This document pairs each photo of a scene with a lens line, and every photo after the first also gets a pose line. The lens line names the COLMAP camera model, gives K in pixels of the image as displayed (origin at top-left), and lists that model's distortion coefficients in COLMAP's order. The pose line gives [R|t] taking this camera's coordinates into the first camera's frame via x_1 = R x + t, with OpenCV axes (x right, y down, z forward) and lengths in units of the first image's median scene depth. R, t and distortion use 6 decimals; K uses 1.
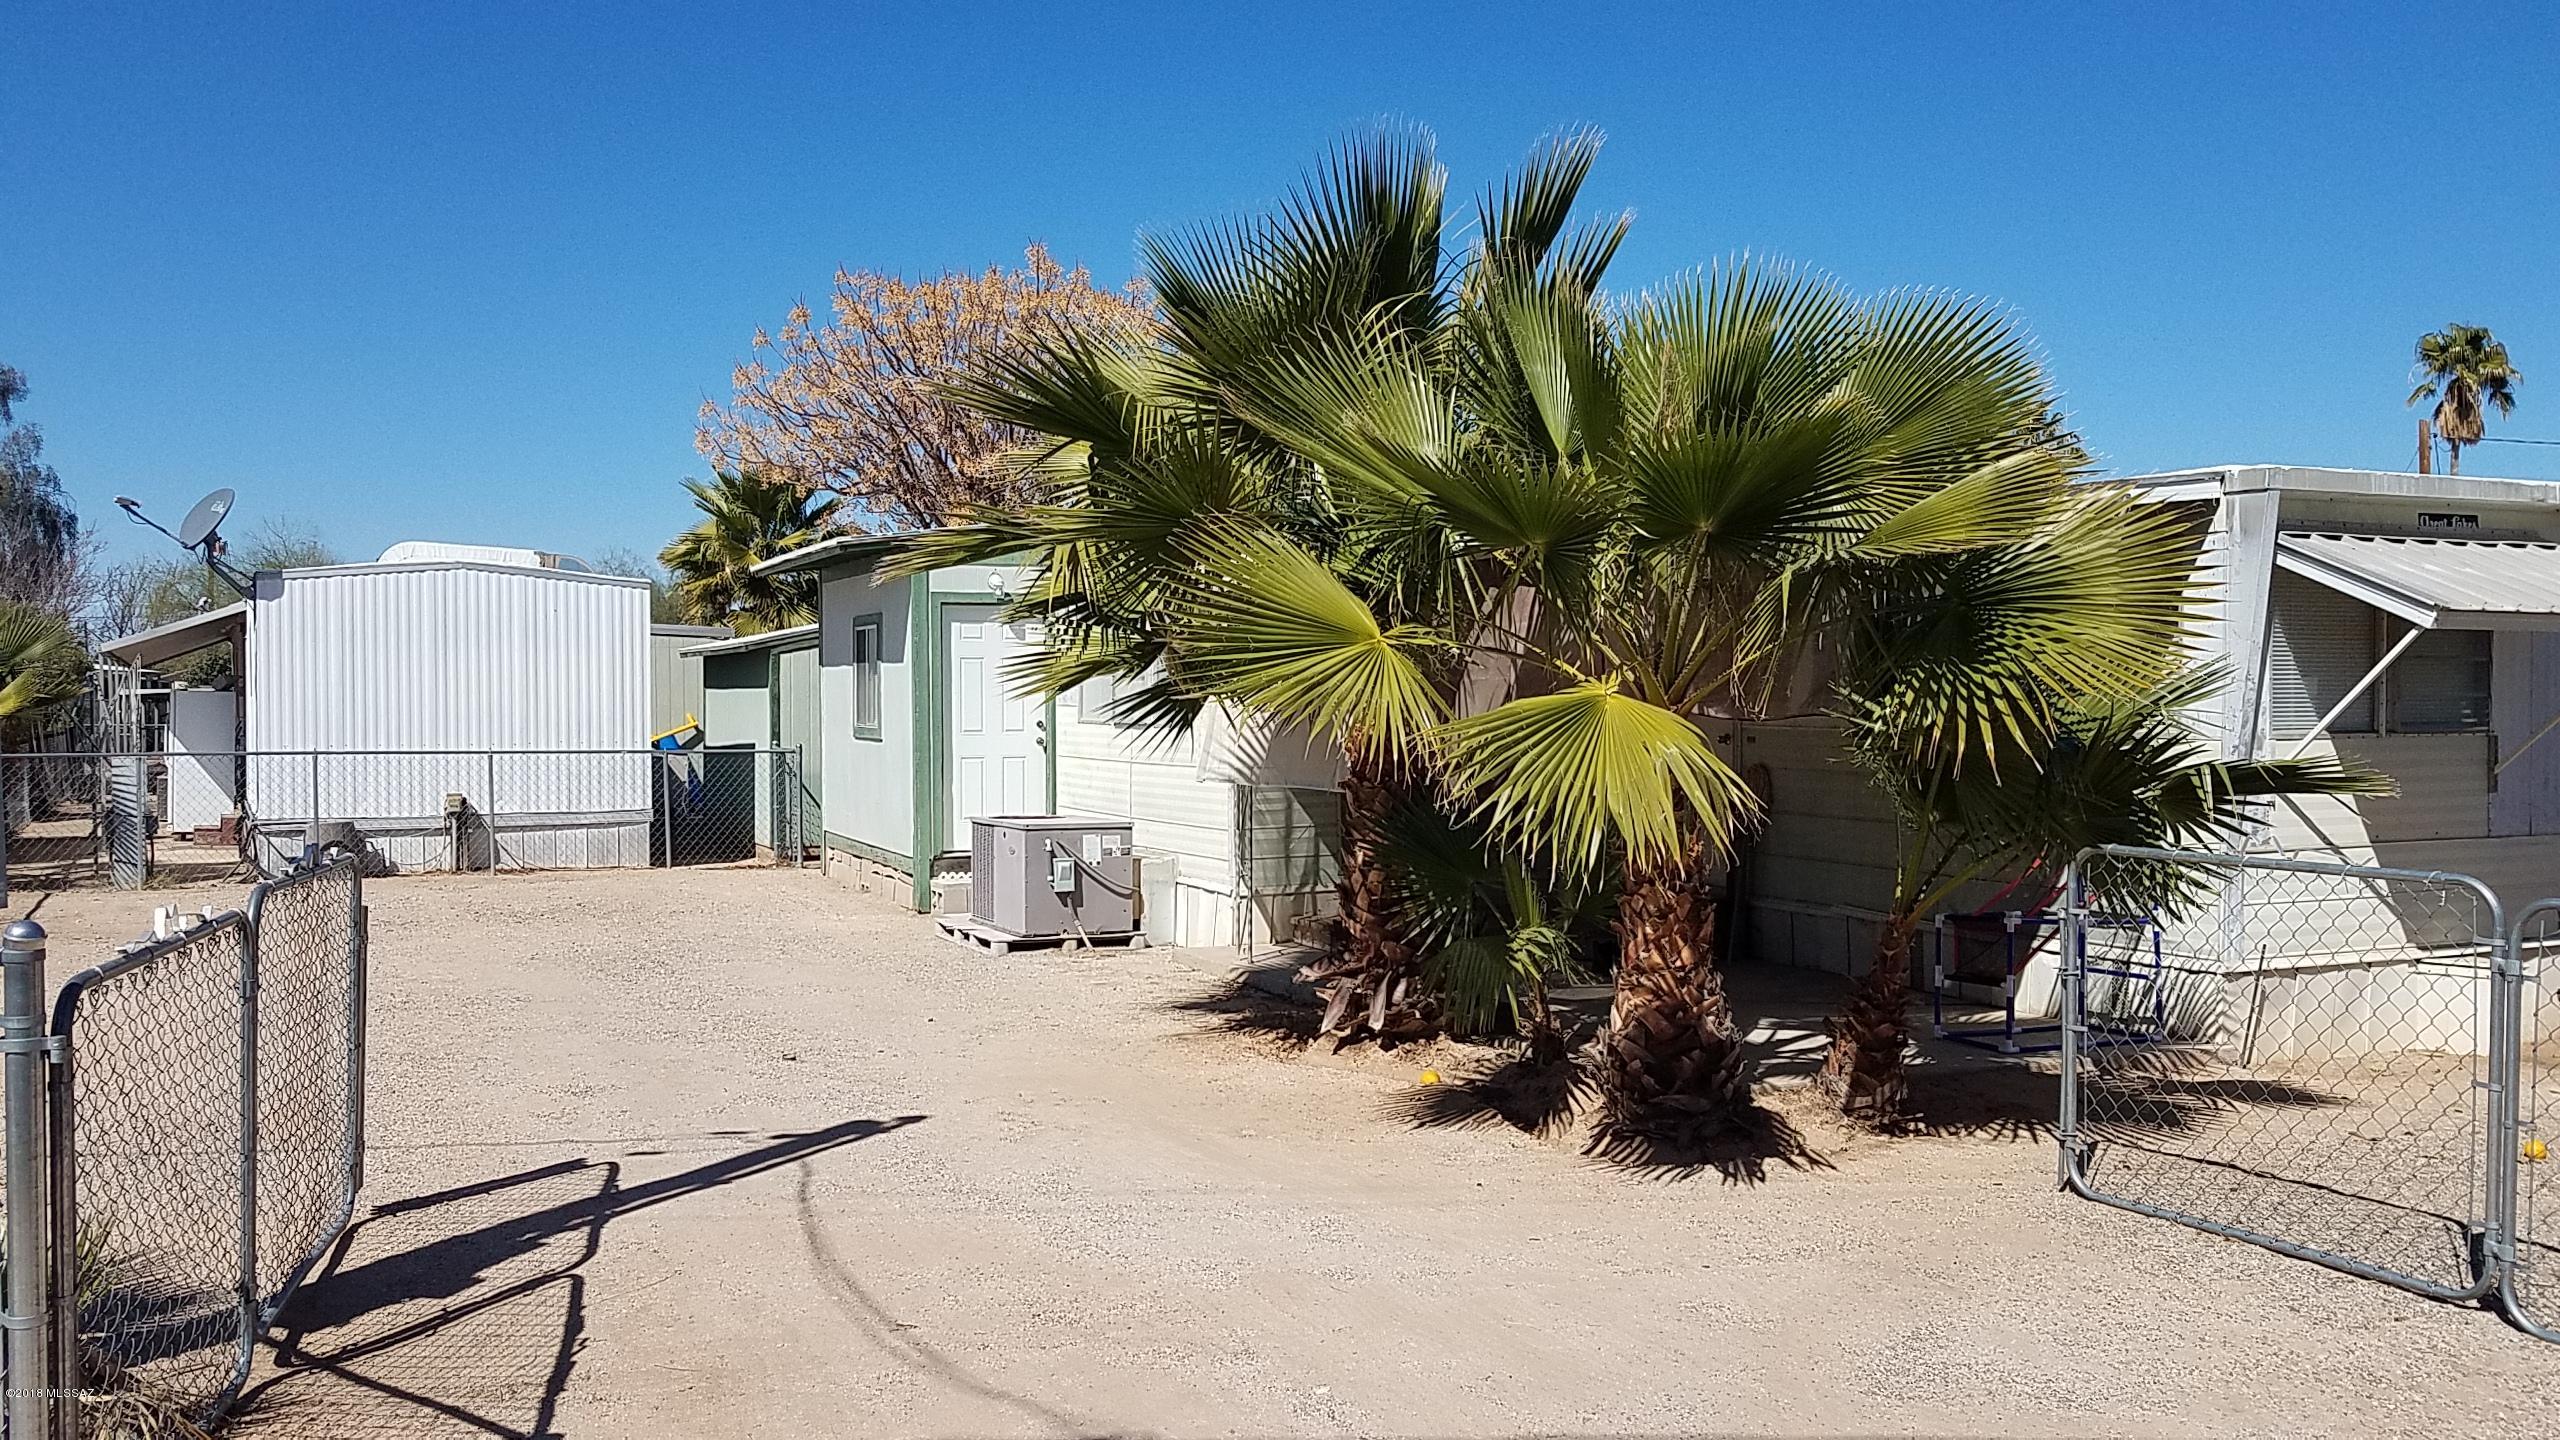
lens RADIAL K [[1994.1, 0, 1284.7], [0, 1994.1, 755.5], [0, 0, 1]] dist [0.003105, -0.010432]
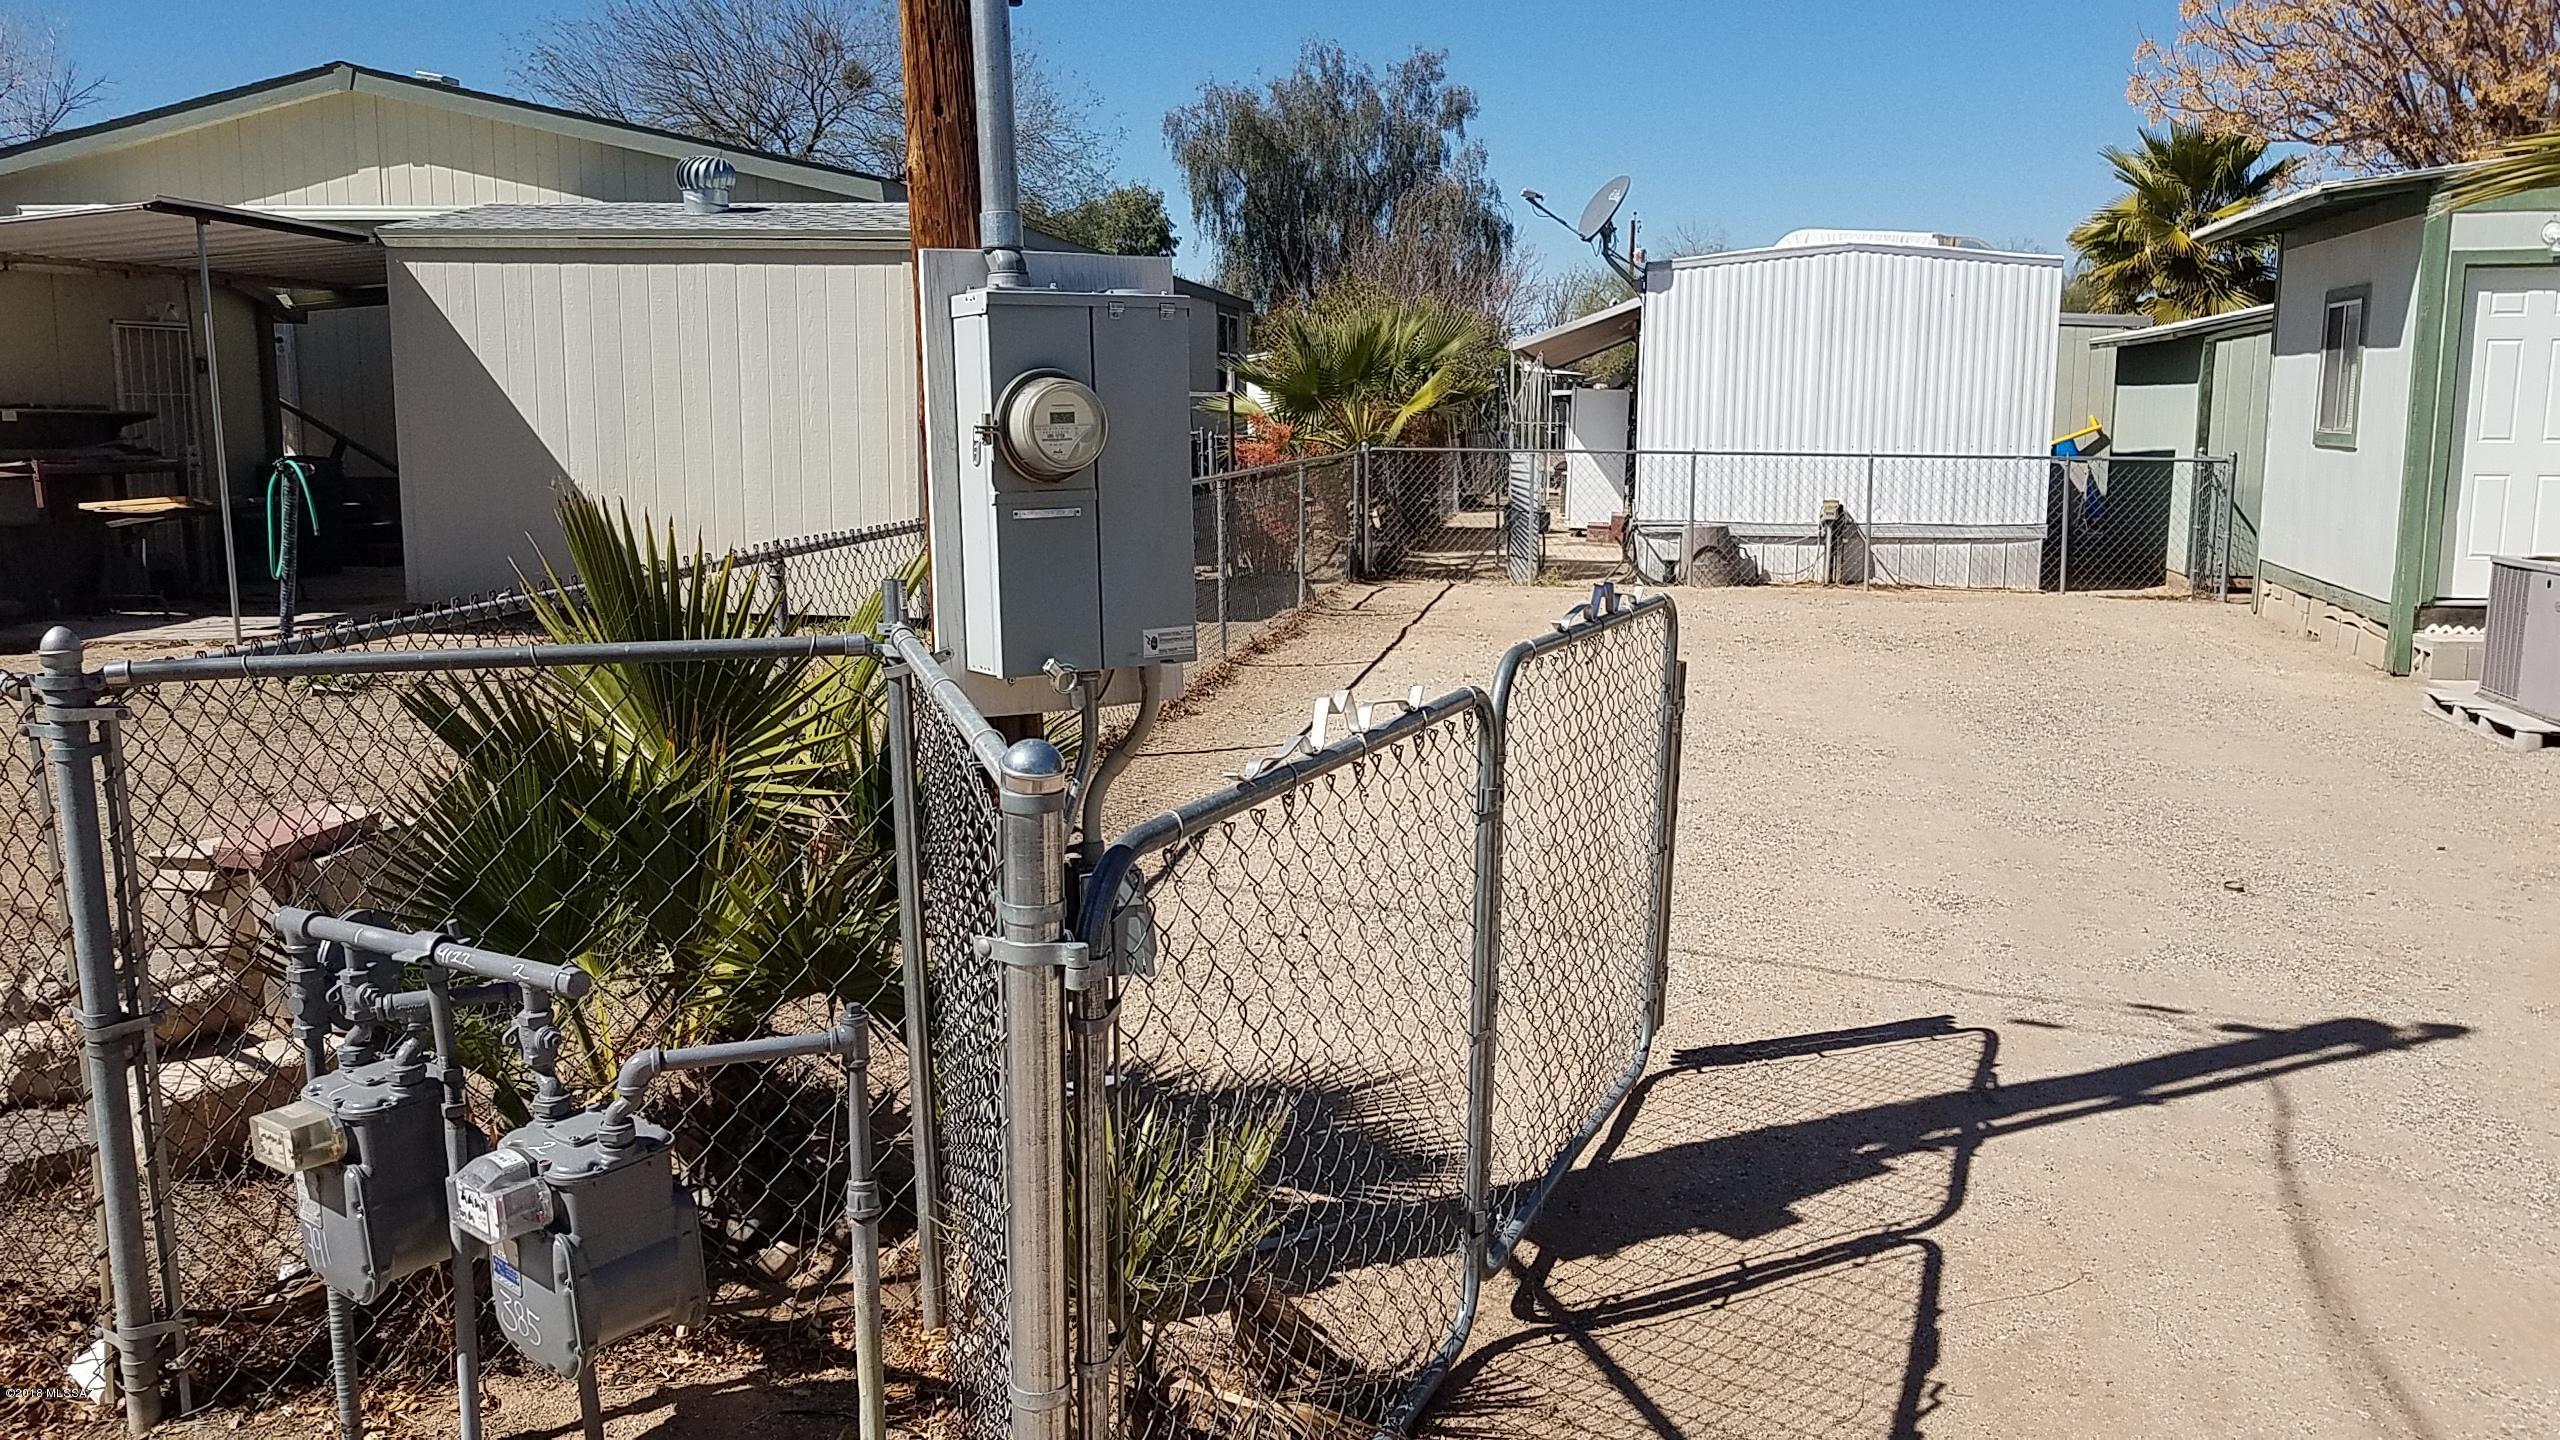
lens RADIAL K [[2008.2, 0, 1280.0], [0, 2008.2, 720.0], [0, 0, 1]] dist [0.001390, -0.006849]
pose [[0.786631, 0.098916, -0.609449, -0.041835], [-0.019843, 0.990624, 0.135170, -0.000485], [0.617105, -0.094235, 0.781218, 0.110968]]
